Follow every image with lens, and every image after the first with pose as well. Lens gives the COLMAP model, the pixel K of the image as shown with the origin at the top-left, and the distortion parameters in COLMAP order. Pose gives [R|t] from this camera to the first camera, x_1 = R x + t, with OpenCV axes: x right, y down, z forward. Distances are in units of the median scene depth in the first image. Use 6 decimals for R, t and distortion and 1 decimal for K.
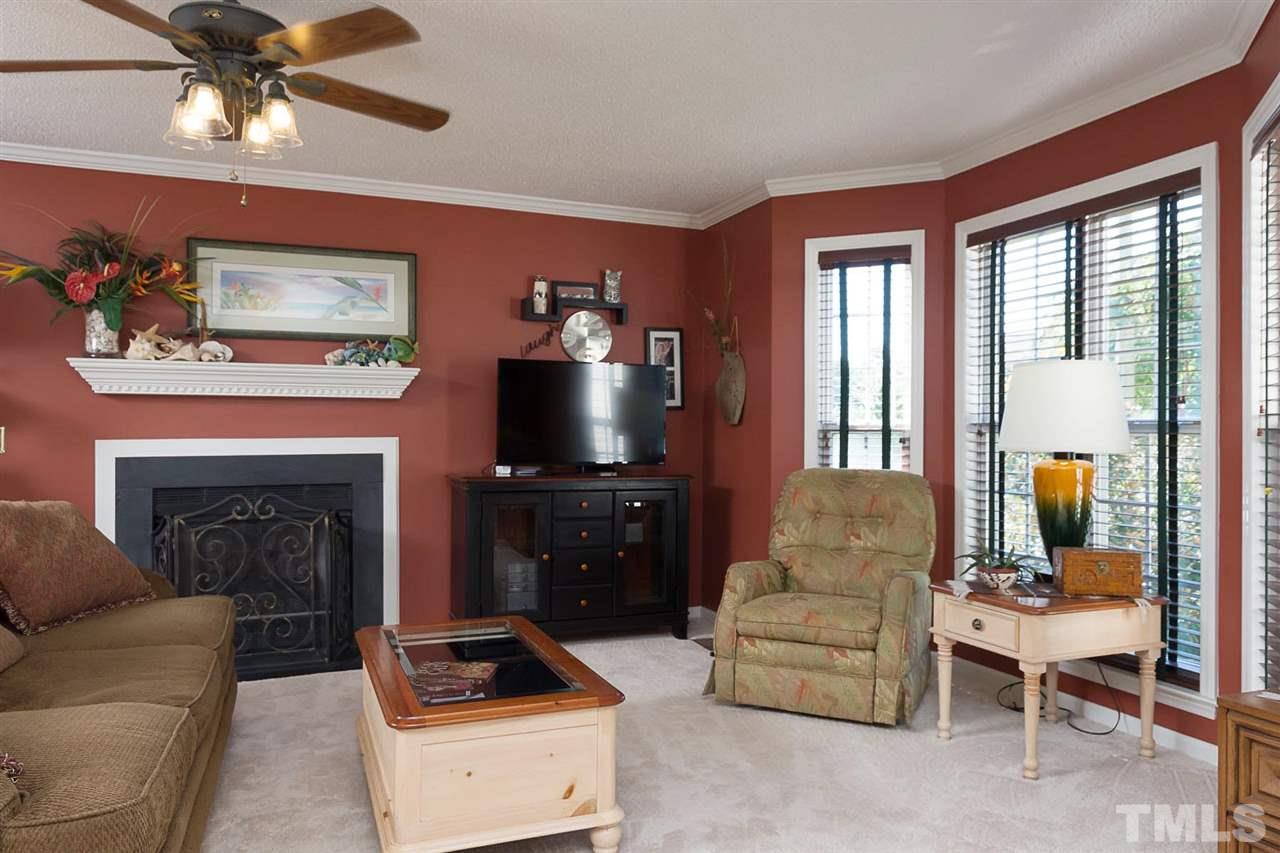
lens RADIAL K [[901.3, 0, 640.0], [0, 901.3, 426.5], [0, 0, 1]] dist [0.002218, -0.002249]
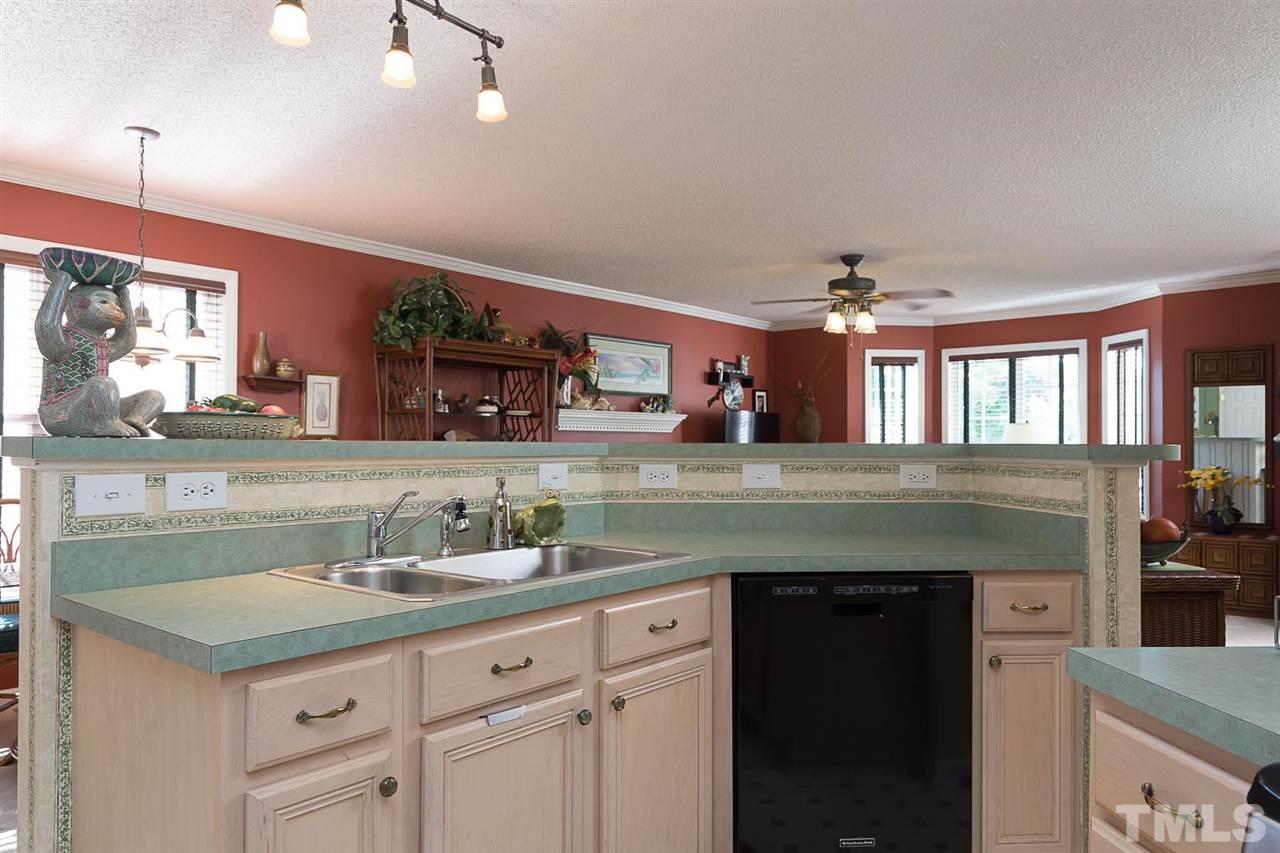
lens RADIAL K [[901.3, 0, 640.0], [0, 901.3, 426.5], [0, 0, 1]] dist [0.002218, -0.002249]
pose [[0.879495, 0.007492, 0.475849, -1.135467], [-0.000144, 0.999880, -0.015477, -0.017287], [-0.475908, 0.013543, 0.879391, -0.434251]]
